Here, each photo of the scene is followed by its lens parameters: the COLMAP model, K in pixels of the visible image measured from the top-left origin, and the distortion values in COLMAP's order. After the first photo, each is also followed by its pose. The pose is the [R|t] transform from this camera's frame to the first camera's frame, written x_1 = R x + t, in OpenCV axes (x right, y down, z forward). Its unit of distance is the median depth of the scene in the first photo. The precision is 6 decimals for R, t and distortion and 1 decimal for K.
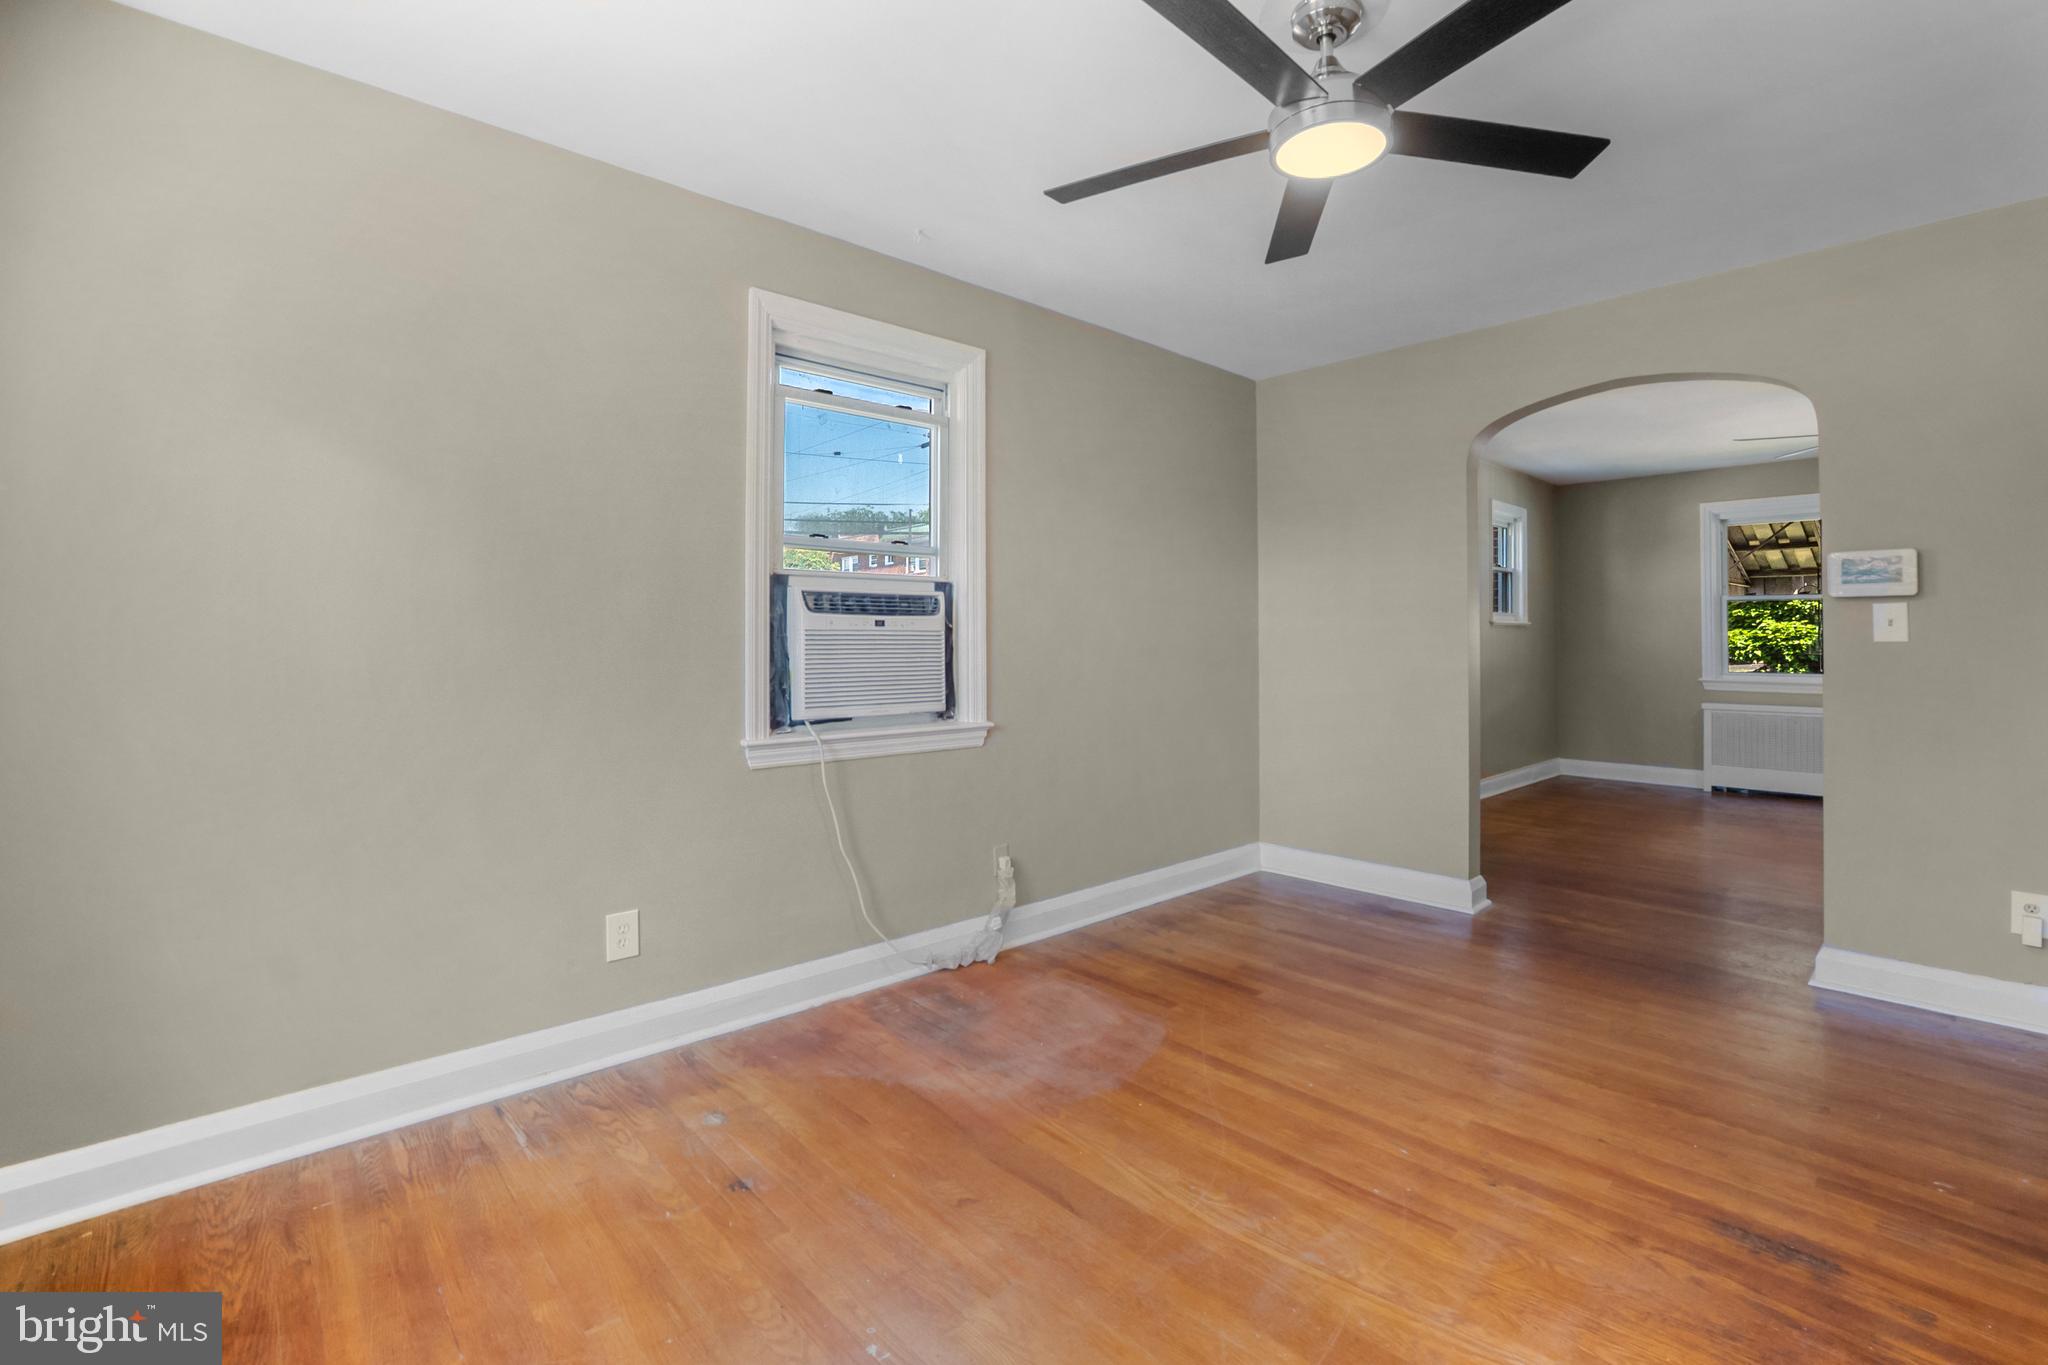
lens RADIAL K [[906.8, 0, 1033.6], [0, 906.8, 658.6], [0, 0, 1]] dist [-0.031270, 0.011094]
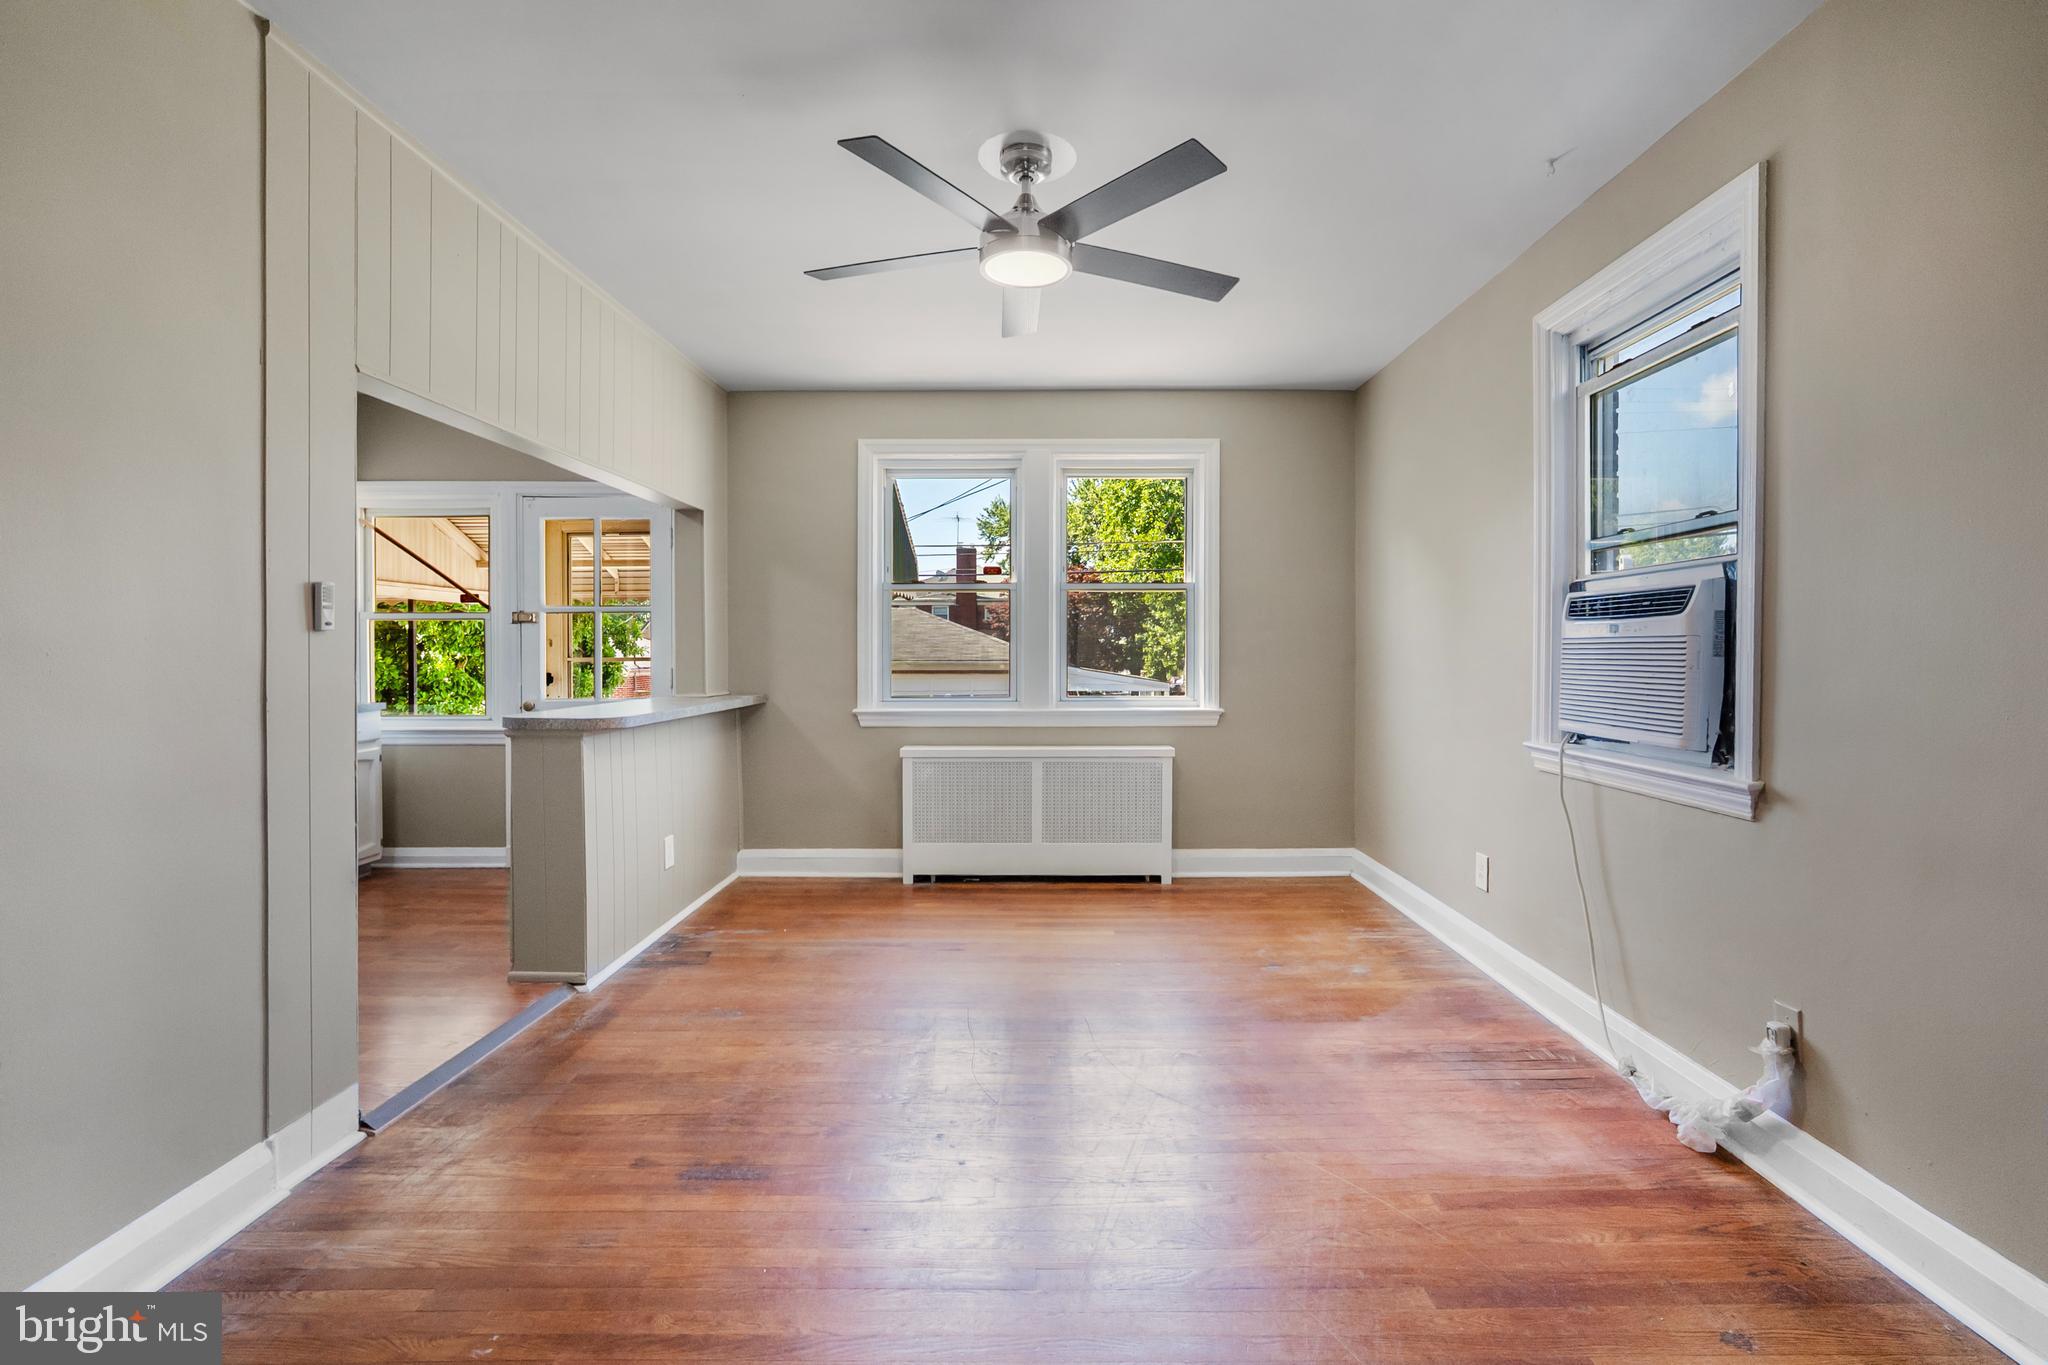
lens RADIAL K [[906.8, 0, 1051.5], [0, 906.8, 658.6], [0, 0, 1]] dist [-0.031270, 0.011094]
pose [[-0.679064, 0.008028, -0.734035, 0.850511], [-0.008640, 0.999784, 0.018928, -0.023837], [0.734028, 0.019196, -0.678848, 1.276029]]
